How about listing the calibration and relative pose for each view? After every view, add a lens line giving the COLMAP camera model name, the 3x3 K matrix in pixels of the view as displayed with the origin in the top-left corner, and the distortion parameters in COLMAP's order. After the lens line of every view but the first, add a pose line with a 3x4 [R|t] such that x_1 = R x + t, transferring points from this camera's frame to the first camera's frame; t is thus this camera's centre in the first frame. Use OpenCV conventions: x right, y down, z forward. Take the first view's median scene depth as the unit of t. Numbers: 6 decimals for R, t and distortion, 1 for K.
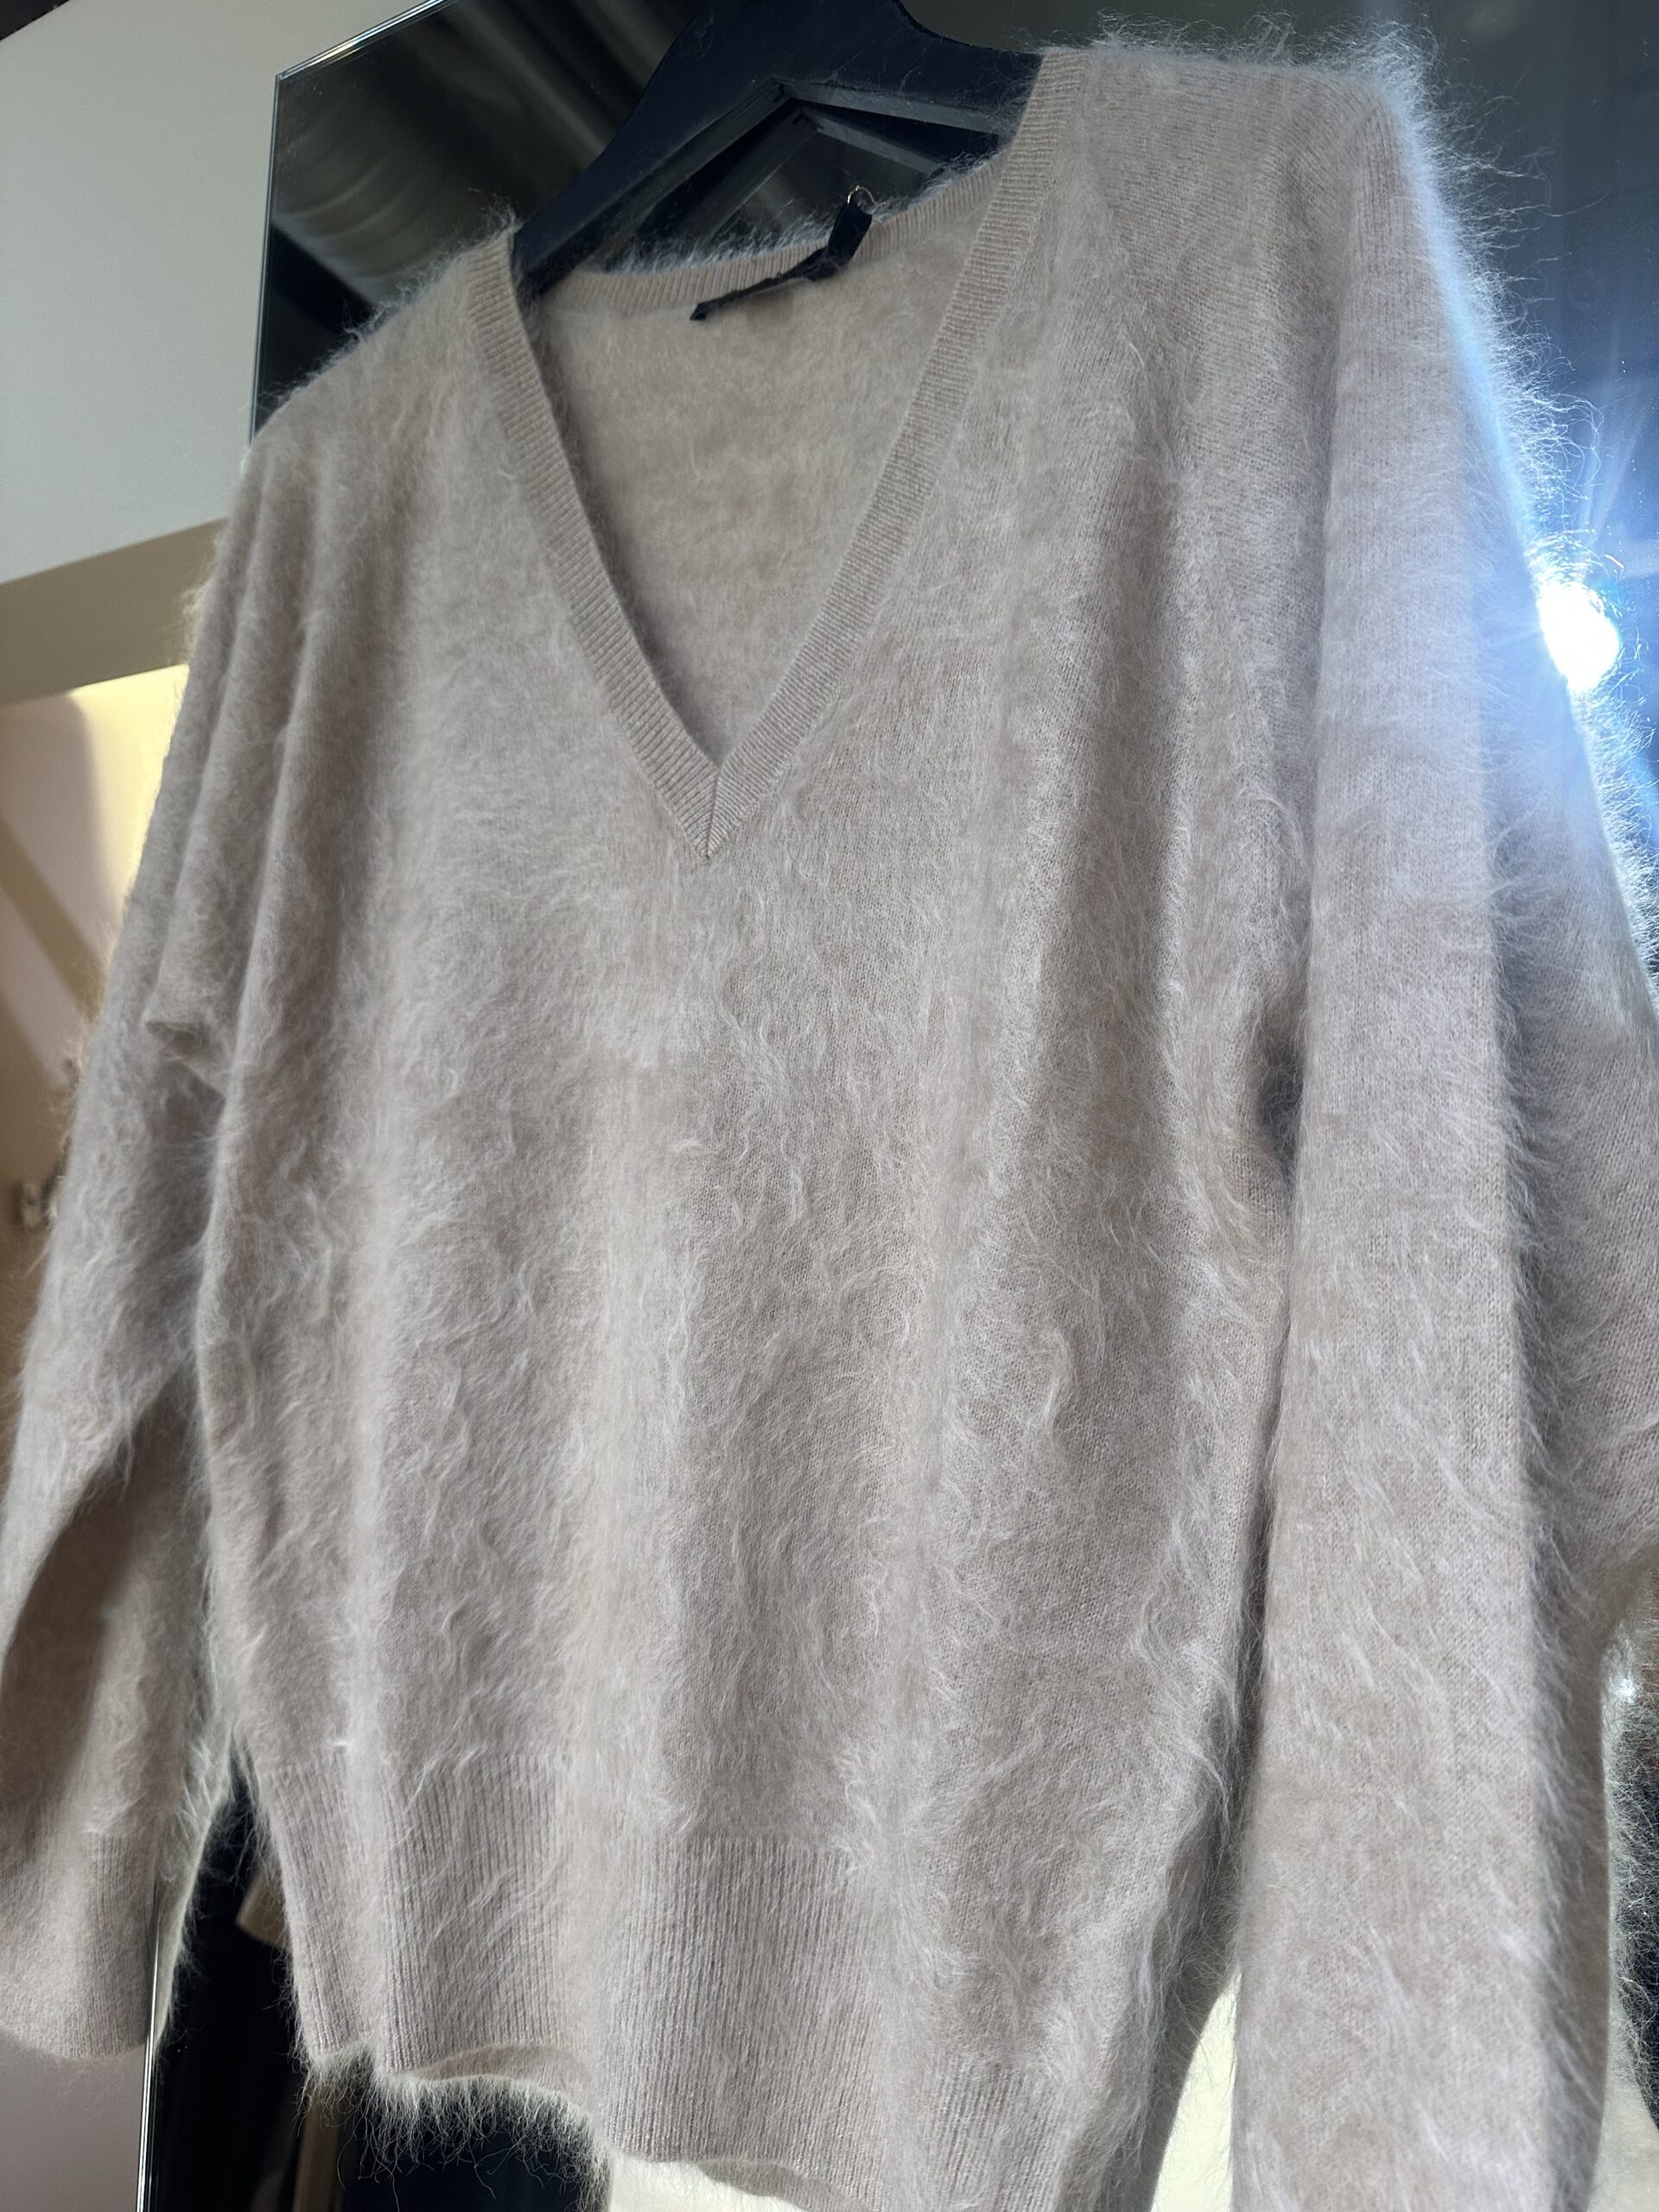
lens RADIAL K [[1532.0, 0, 837.4], [0, 1532.0, 1091.9], [0, 0, 1]] dist [0.032176, -0.111111]
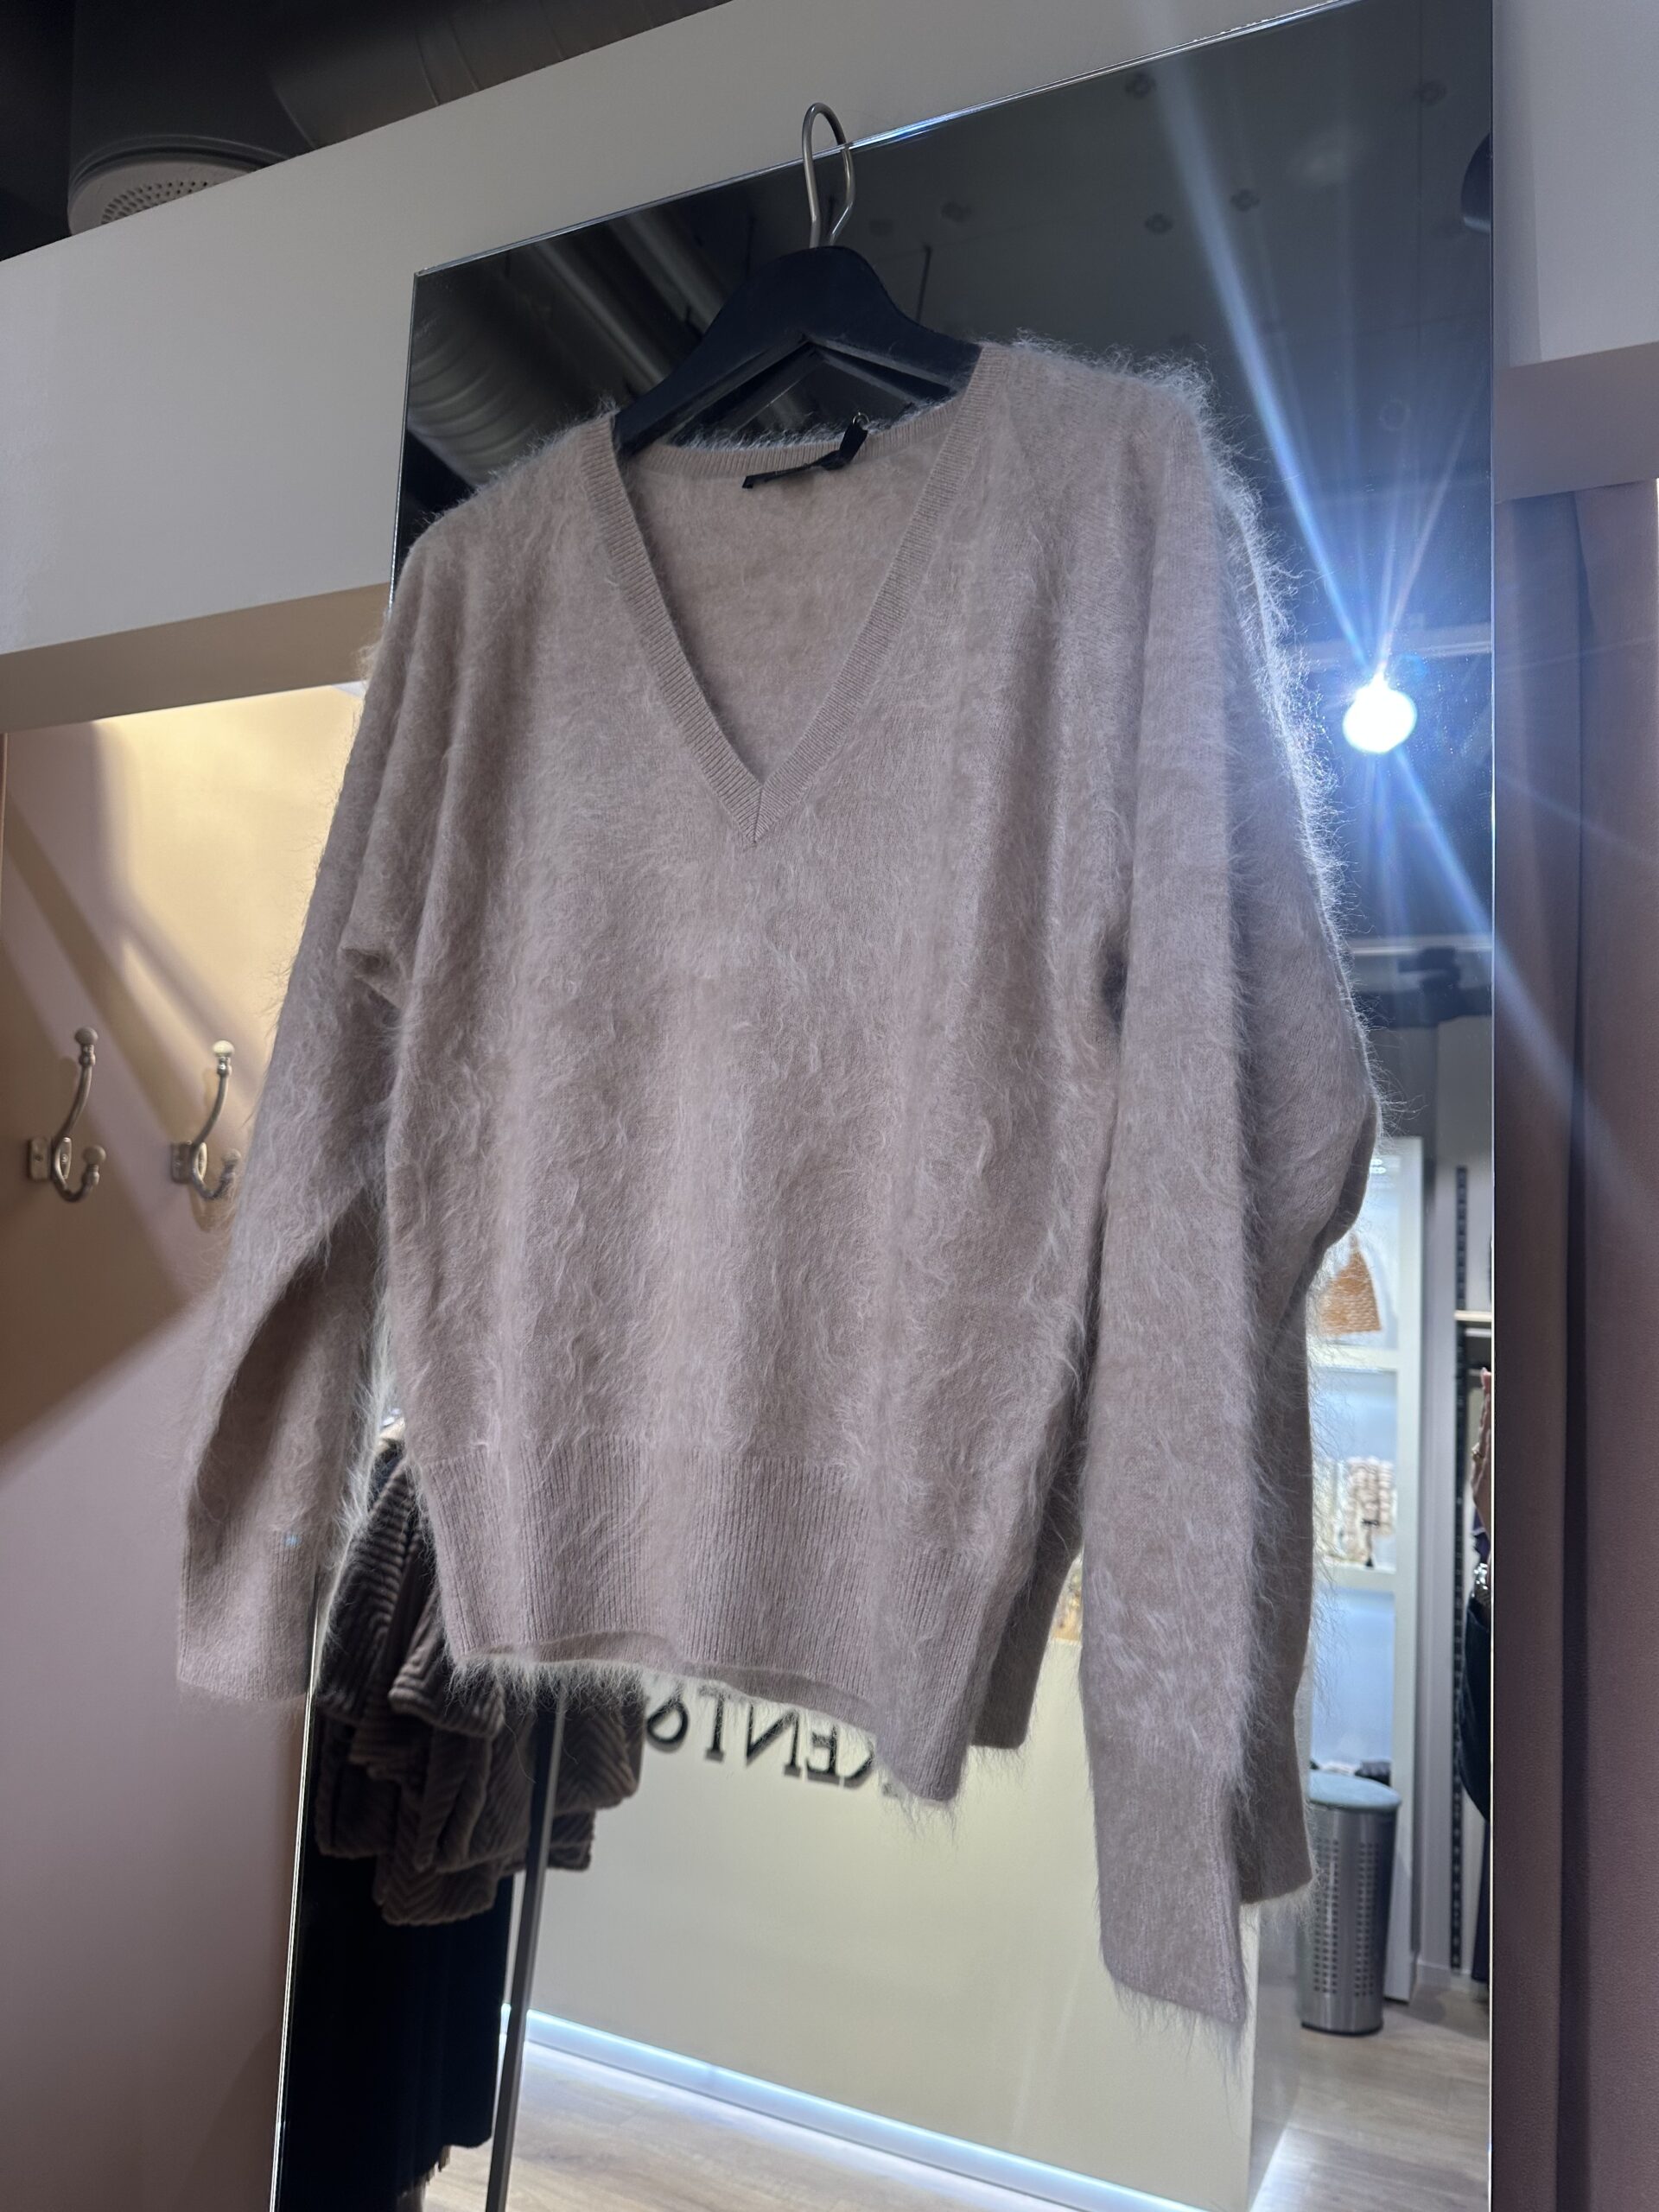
lens RADIAL K [[1557.9, 0, 829.5], [0, 1557.9, 1106.0], [0, 0, 1]] dist [0.040367, -0.070477]
pose [[0.996410, 0.019018, 0.082495, -0.140137], [-0.016976, 0.999534, -0.025386, 0.156623], [-0.082940, 0.023894, 0.996268, -0.582987]]
